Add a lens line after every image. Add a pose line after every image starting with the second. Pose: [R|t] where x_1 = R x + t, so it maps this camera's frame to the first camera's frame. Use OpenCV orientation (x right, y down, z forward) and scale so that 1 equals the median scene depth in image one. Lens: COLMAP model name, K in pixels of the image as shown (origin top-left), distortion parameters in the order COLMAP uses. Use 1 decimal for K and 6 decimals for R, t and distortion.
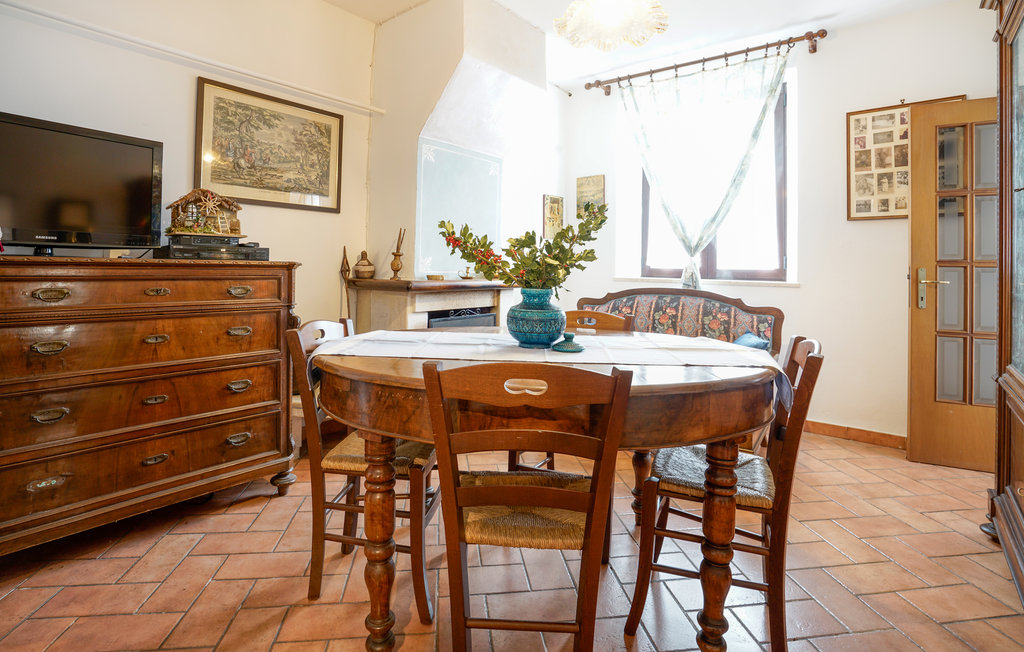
lens RADIAL K [[491.2, 0, 512.0], [0, 491.2, 326.0], [0, 0, 1]] dist [-0.049079, 0.016323]
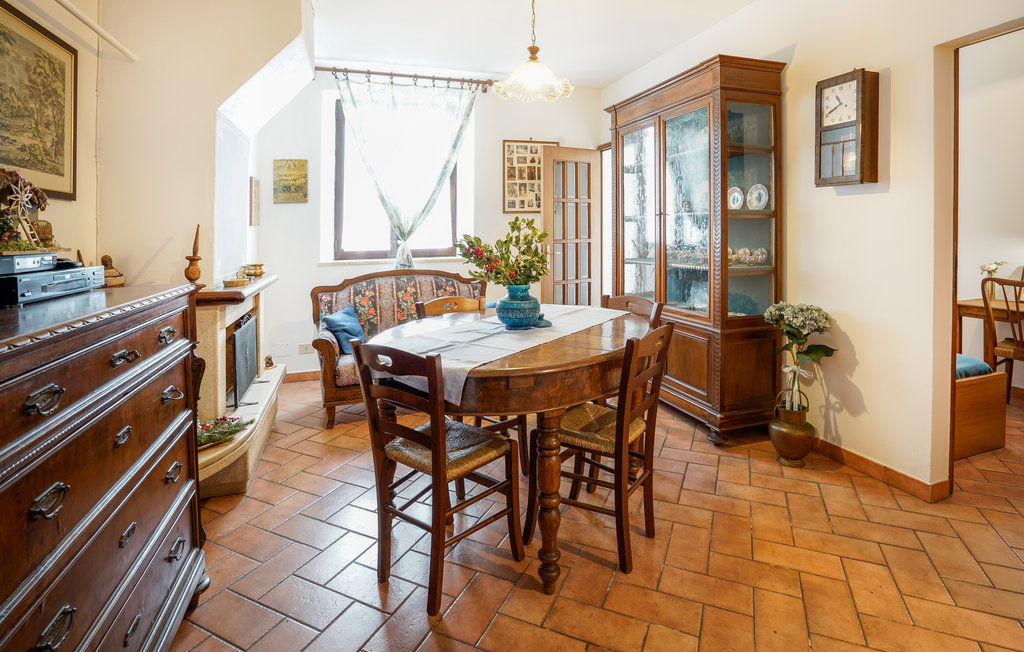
lens RADIAL K [[491.2, 0, 512.0], [0, 491.2, 326.0], [0, 0, 1]] dist [-0.049079, 0.016323]
pose [[0.541734, -0.179085, 0.821251, -0.613766], [0.121558, 0.983461, 0.134272, -0.083911], [-0.831714, 0.027090, 0.554543, 0.168779]]
